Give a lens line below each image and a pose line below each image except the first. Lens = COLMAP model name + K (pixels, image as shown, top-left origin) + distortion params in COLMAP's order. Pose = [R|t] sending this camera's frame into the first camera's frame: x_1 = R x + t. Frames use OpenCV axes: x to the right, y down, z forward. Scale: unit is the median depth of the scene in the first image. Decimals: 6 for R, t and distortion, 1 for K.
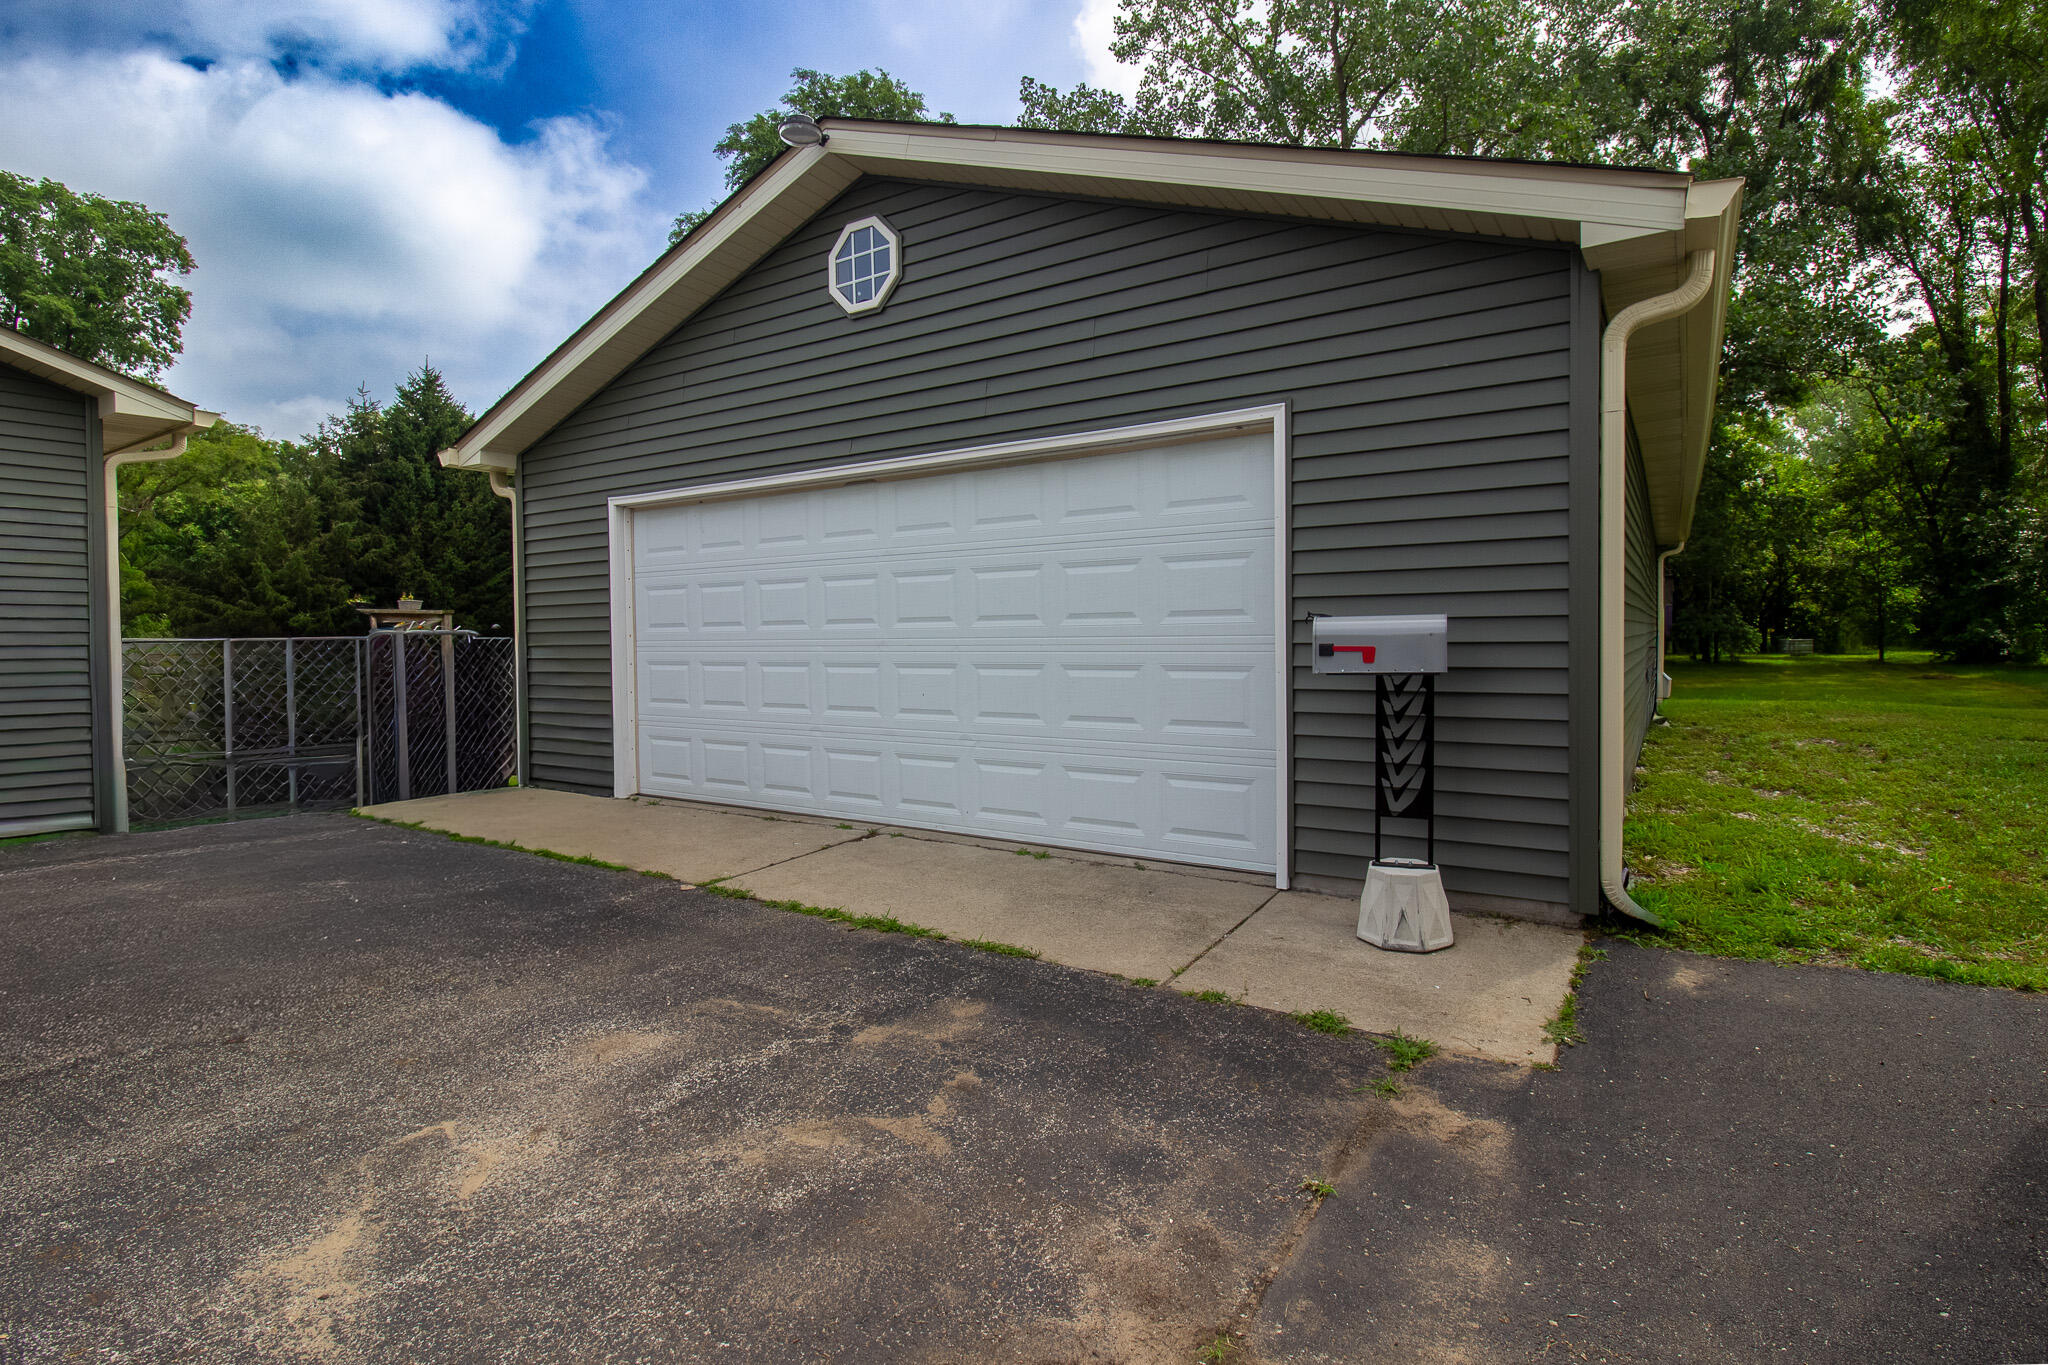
lens RADIAL K [[990.4, 0, 1019.8], [0, 990.4, 679.3], [0, 0, 1]] dist [-0.000599, -0.000094]
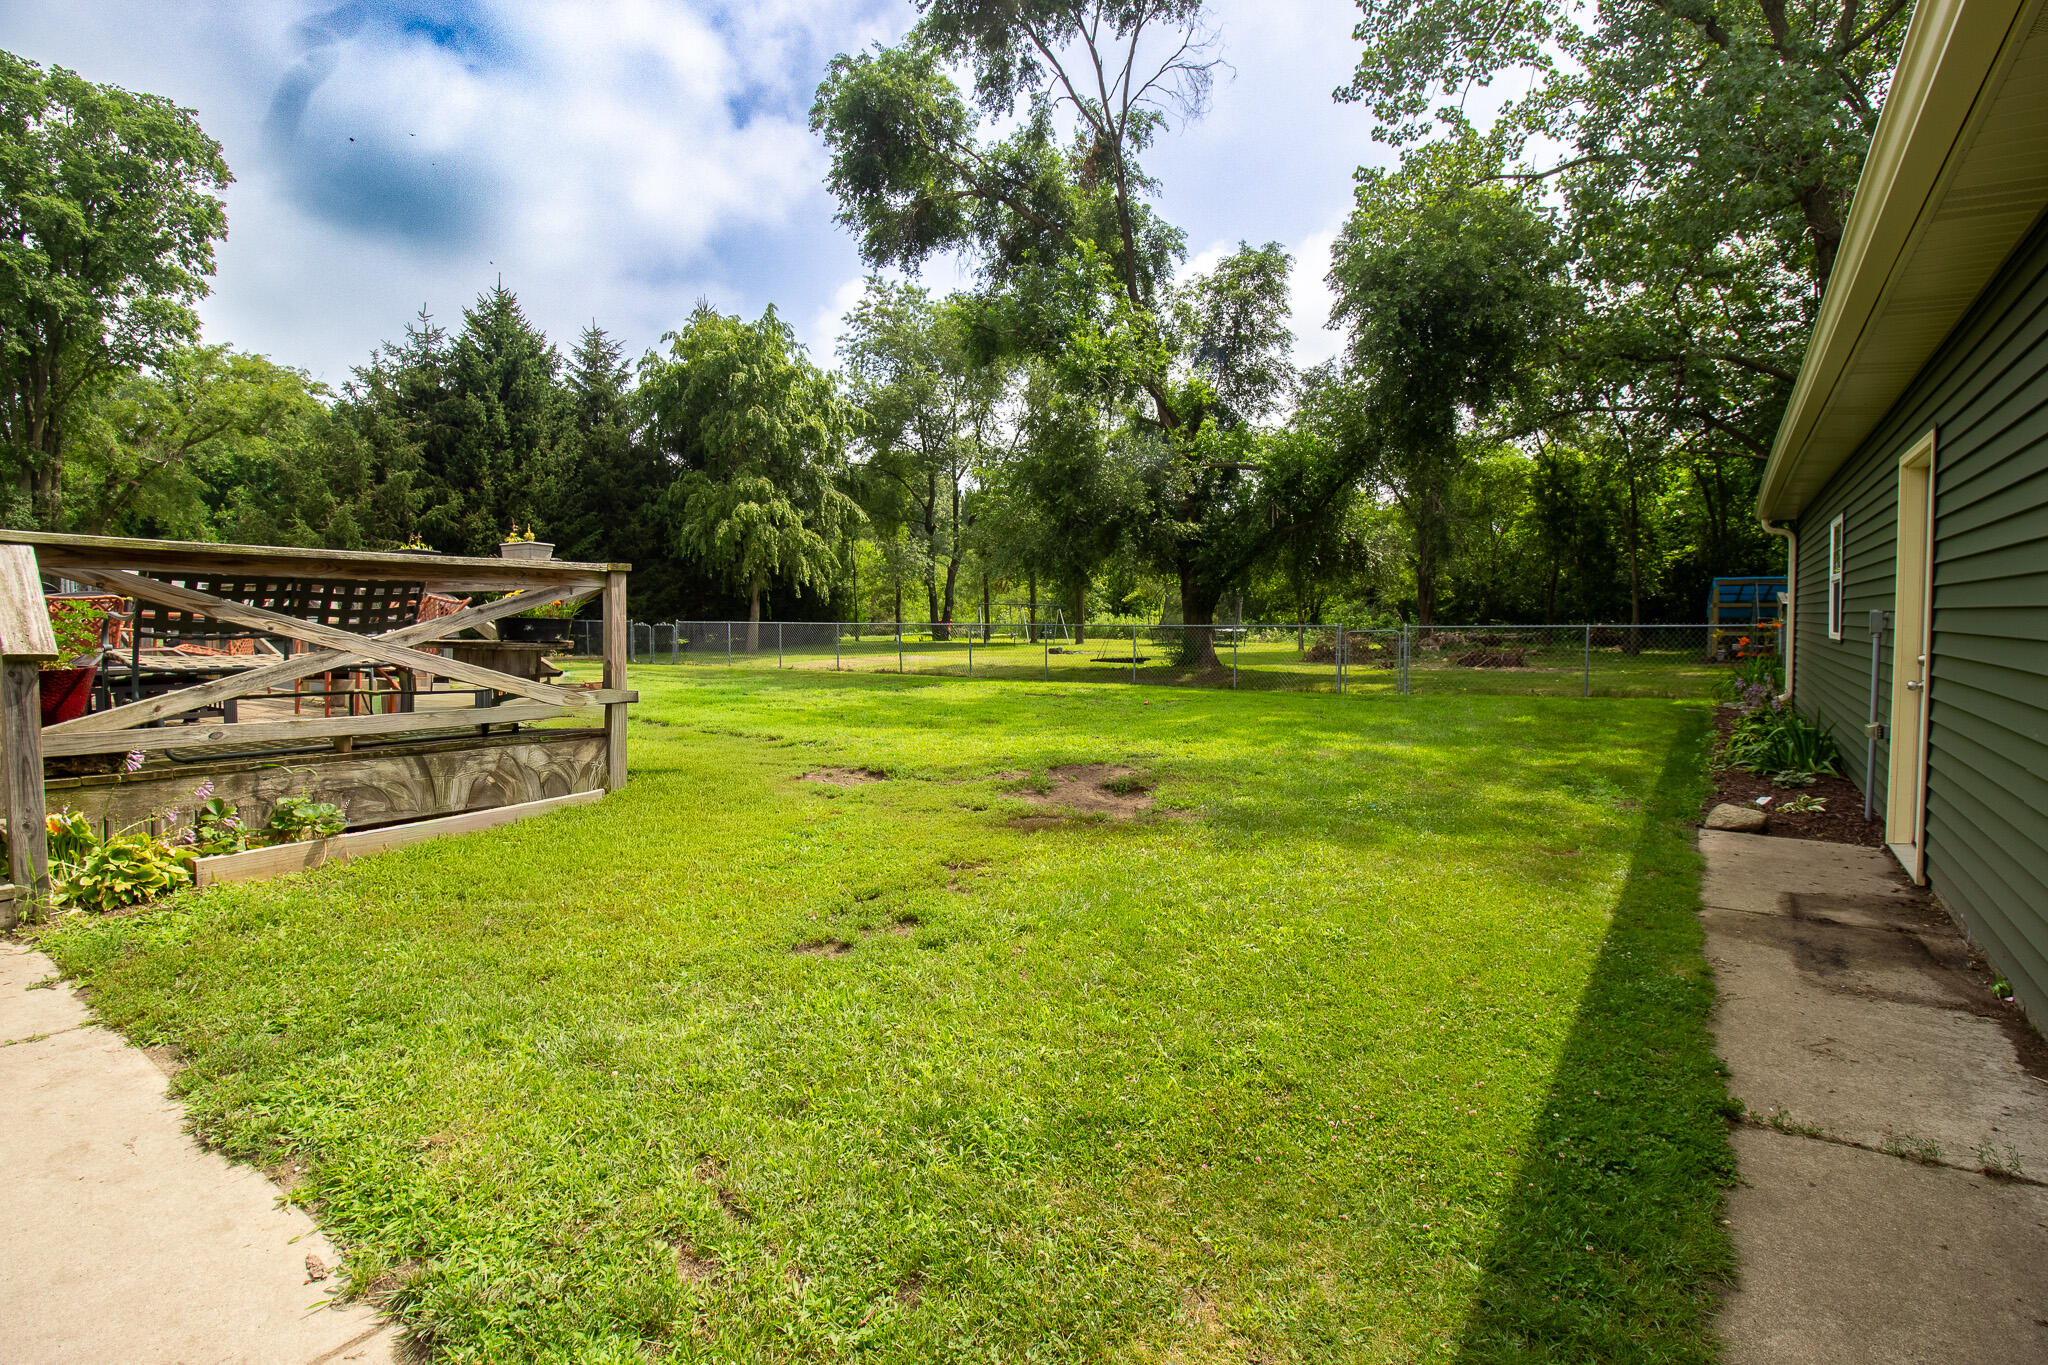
lens RADIAL K [[990.4, 0, 1028.2], [0, 990.4, 673.1], [0, 0, 1]] dist [-0.000599, -0.000094]
pose [[0.999244, 0.009540, -0.037676, -0.128432], [-0.008850, 0.999791, 0.018441, -0.012761], [0.037844, -0.018094, 0.999120, 0.192063]]
